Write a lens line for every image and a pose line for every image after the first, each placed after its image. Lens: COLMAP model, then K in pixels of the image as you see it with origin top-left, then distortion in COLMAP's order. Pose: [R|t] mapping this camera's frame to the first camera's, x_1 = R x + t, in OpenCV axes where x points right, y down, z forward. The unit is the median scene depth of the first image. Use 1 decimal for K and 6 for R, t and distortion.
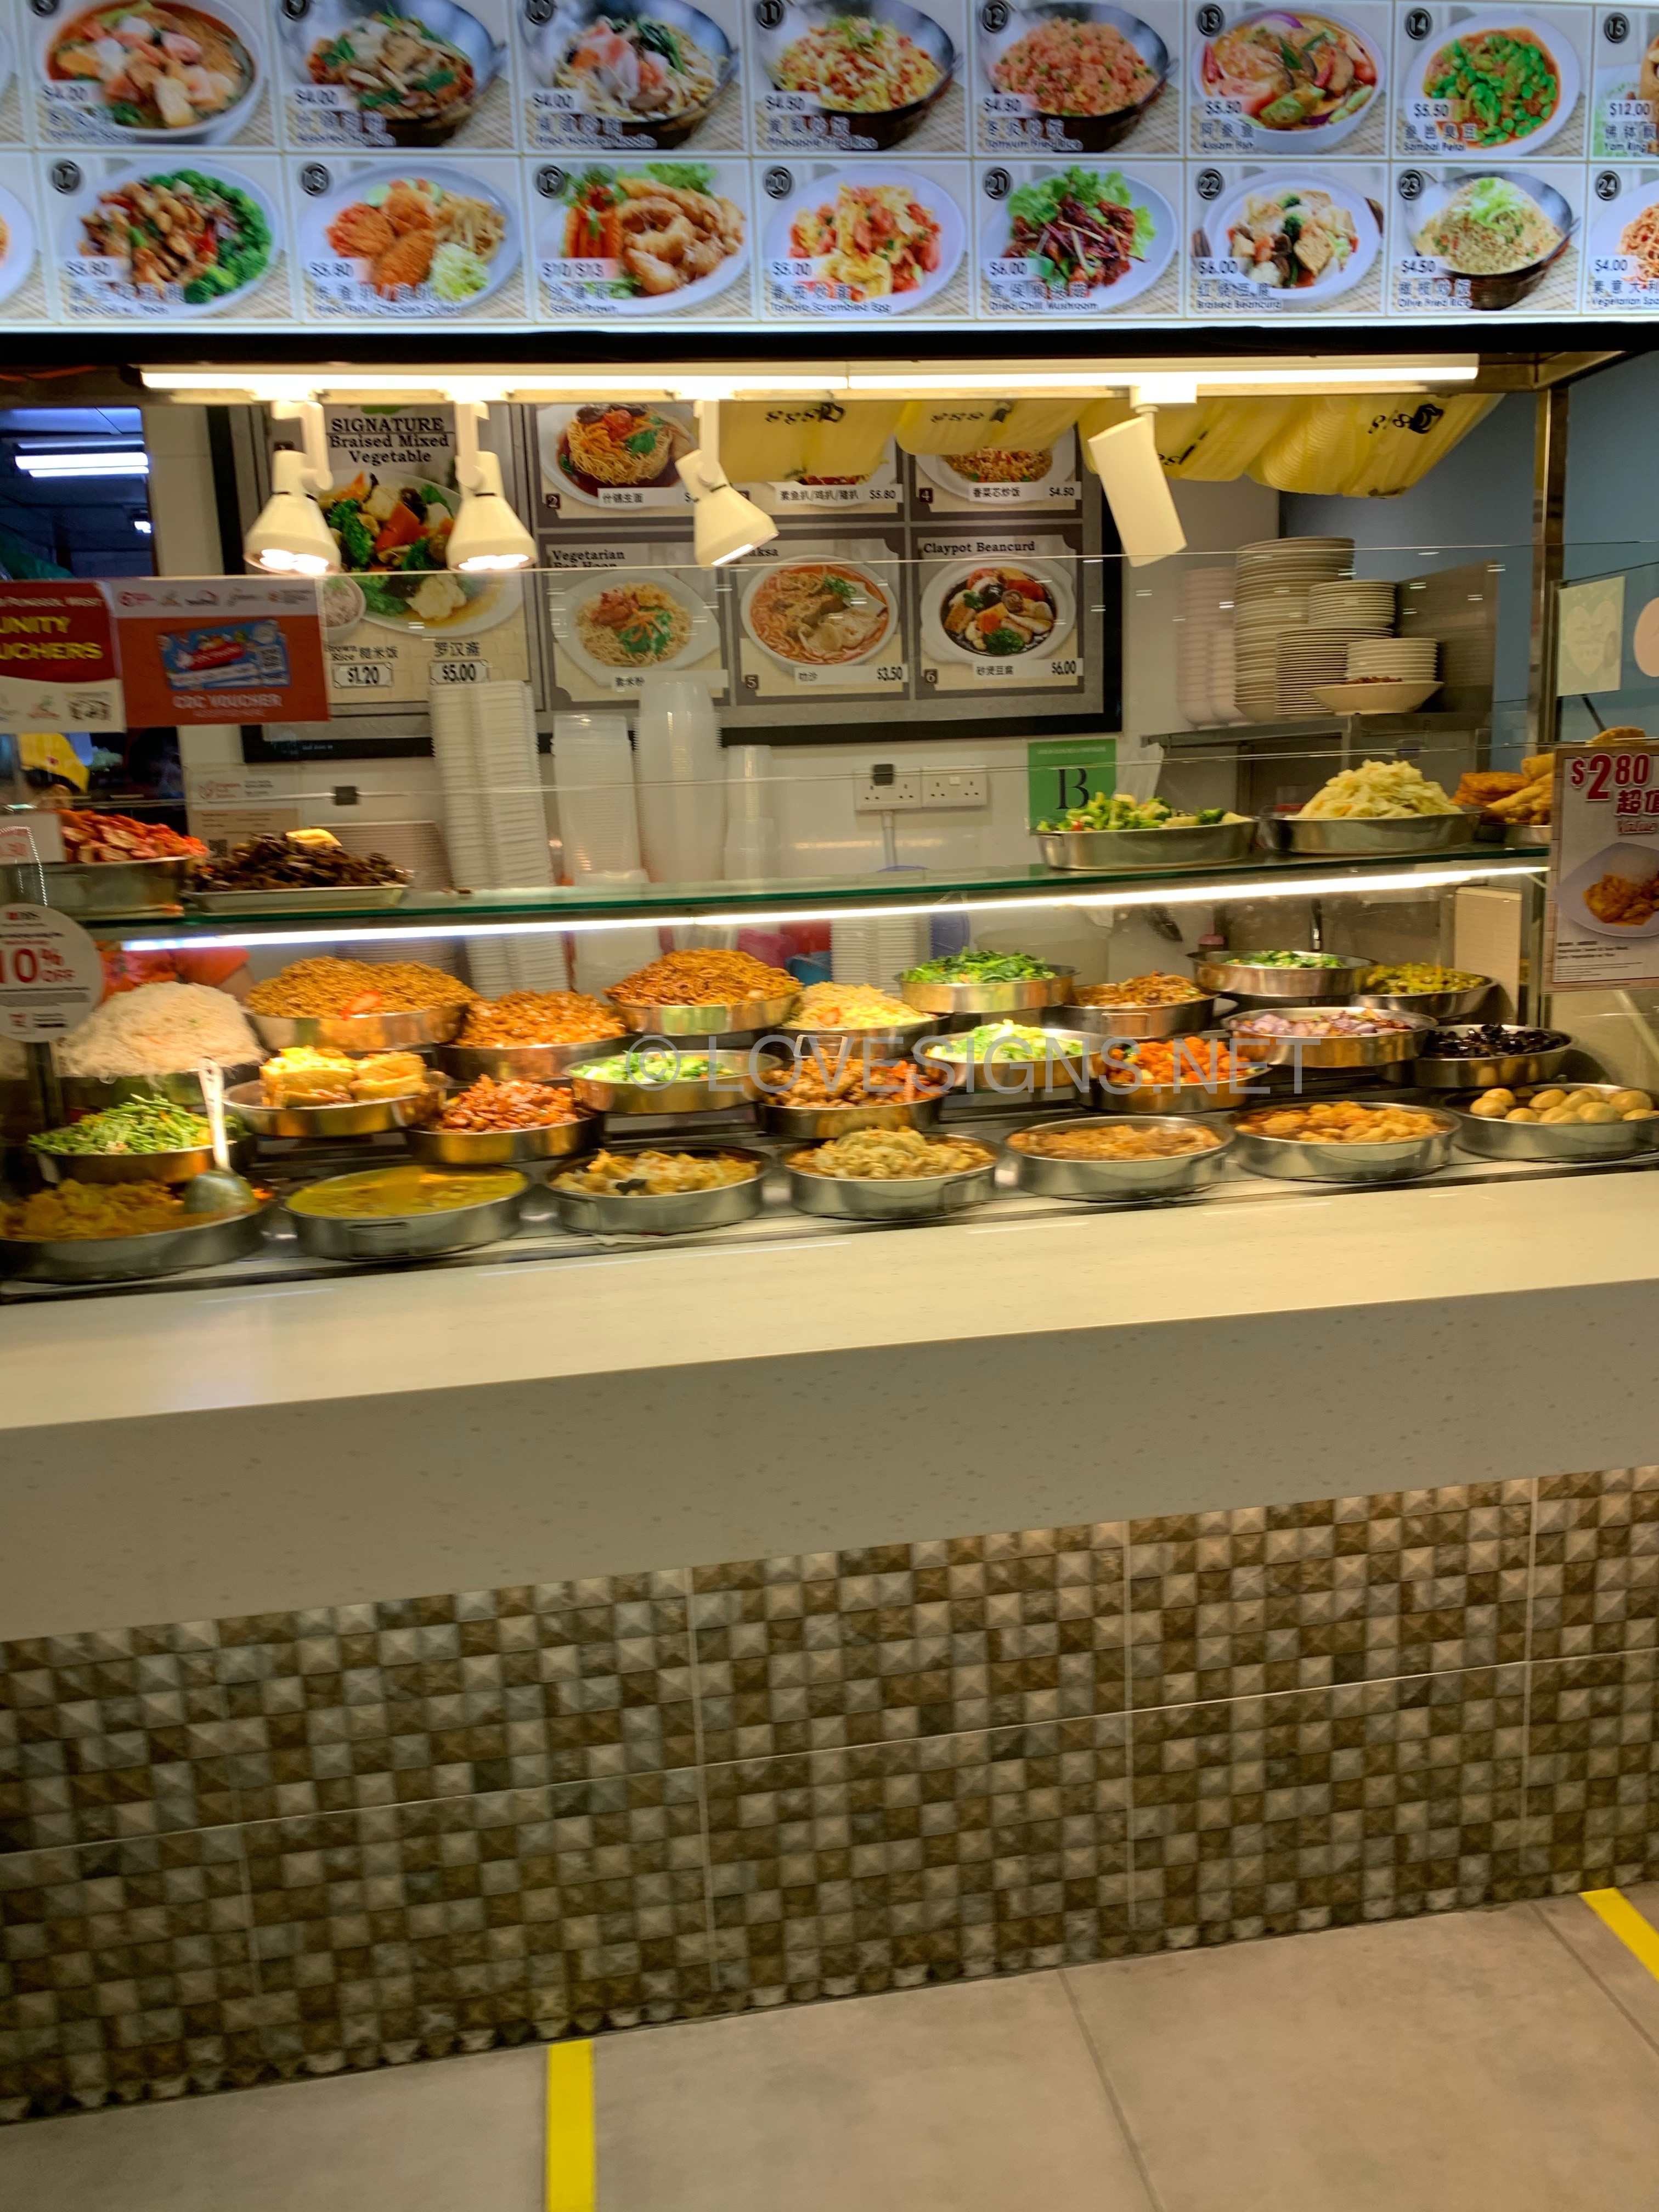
lens RADIAL K [[1701.2, 0, 831.5], [0, 1701.2, 1109.1], [0, 0, 1]] dist [0.024847, -0.016192]
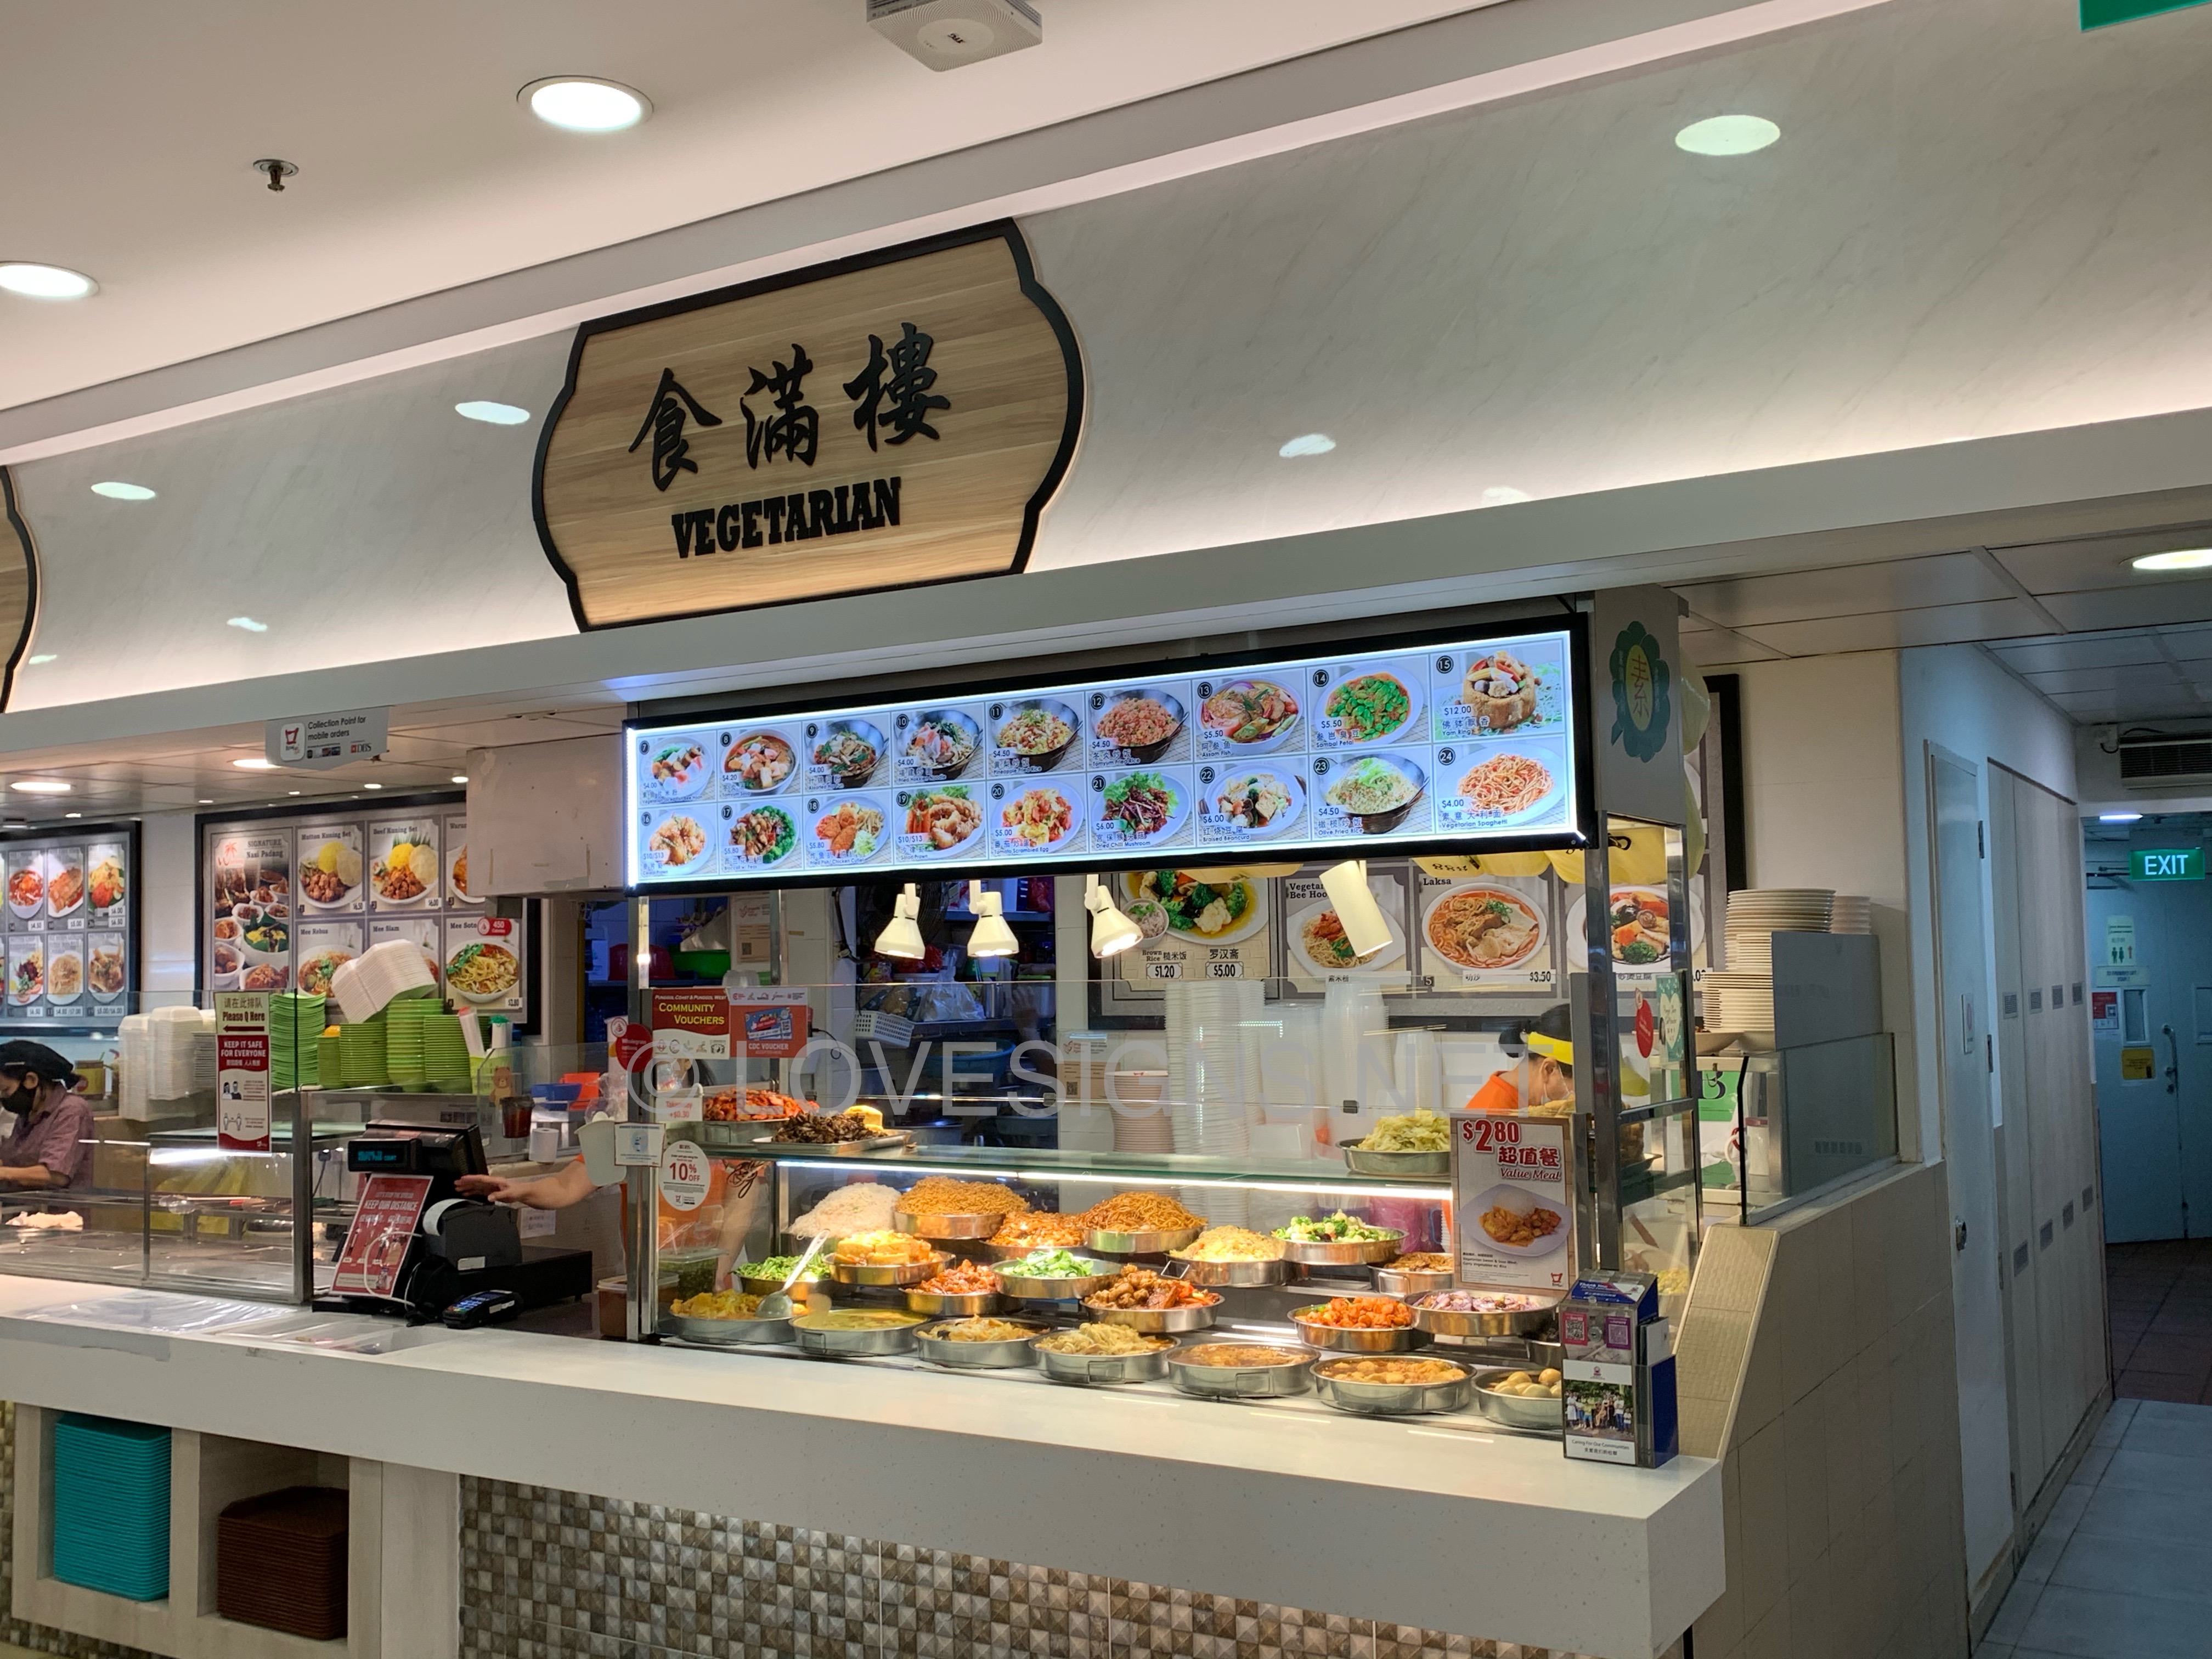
lens RADIAL K [[2060.3, 0, 1090.6], [0, 2060.3, 821.8], [0, 0, 1]] dist [0.082971, 0.000000]
pose [[0.756262, -0.018490, -0.654008, 1.485456], [-0.138074, 0.972578, -0.187158, -0.091293], [0.639534, 0.231842, 0.732970, -0.580685]]
